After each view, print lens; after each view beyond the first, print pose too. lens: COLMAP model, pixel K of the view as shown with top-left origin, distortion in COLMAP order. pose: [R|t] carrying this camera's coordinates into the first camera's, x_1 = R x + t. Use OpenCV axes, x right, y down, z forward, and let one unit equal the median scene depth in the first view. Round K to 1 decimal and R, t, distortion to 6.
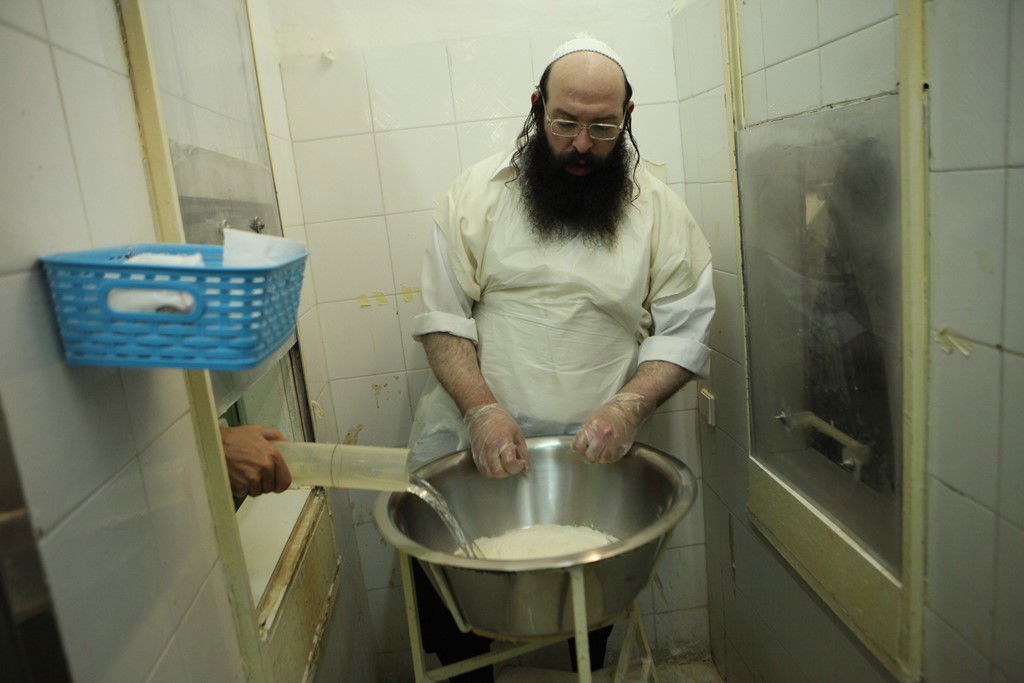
lens RADIAL K [[733.3, 0, 515.0], [0, 733.3, 343.8], [0, 0, 1]] dist [-0.090027, 0.065776]
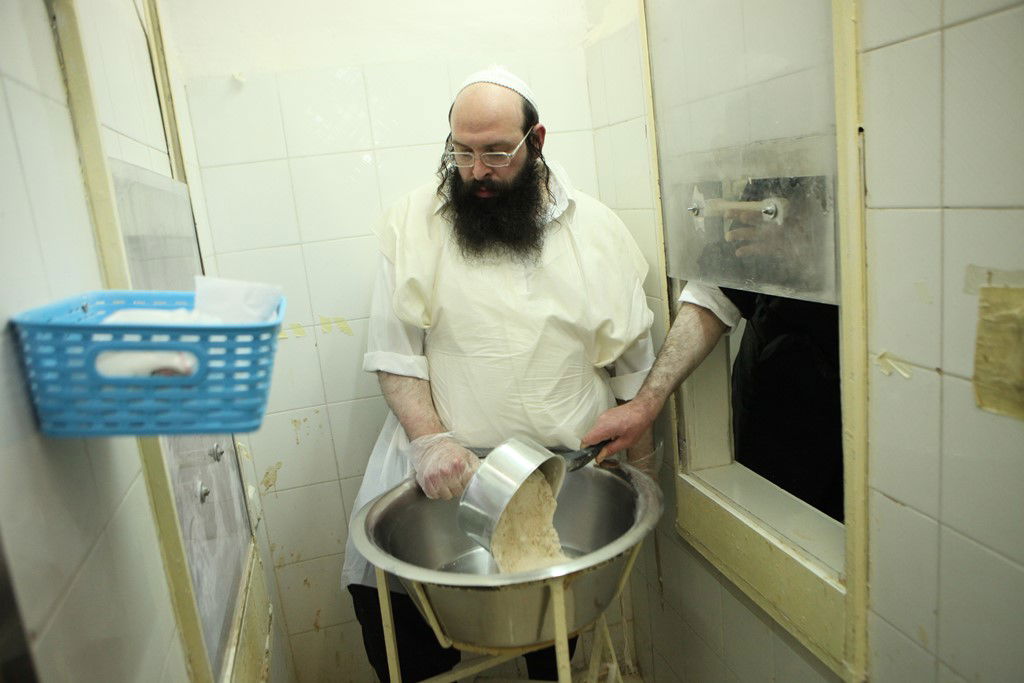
lens RADIAL K [[733.3, 0, 512.6], [0, 733.3, 345.7], [0, 0, 1]] dist [-0.090027, 0.065776]
pose [[0.985910, -0.031355, 0.164309, -0.126551], [0.034429, 0.999281, -0.015893, -0.032802], [-0.163693, 0.021326, 0.986281, 0.019415]]
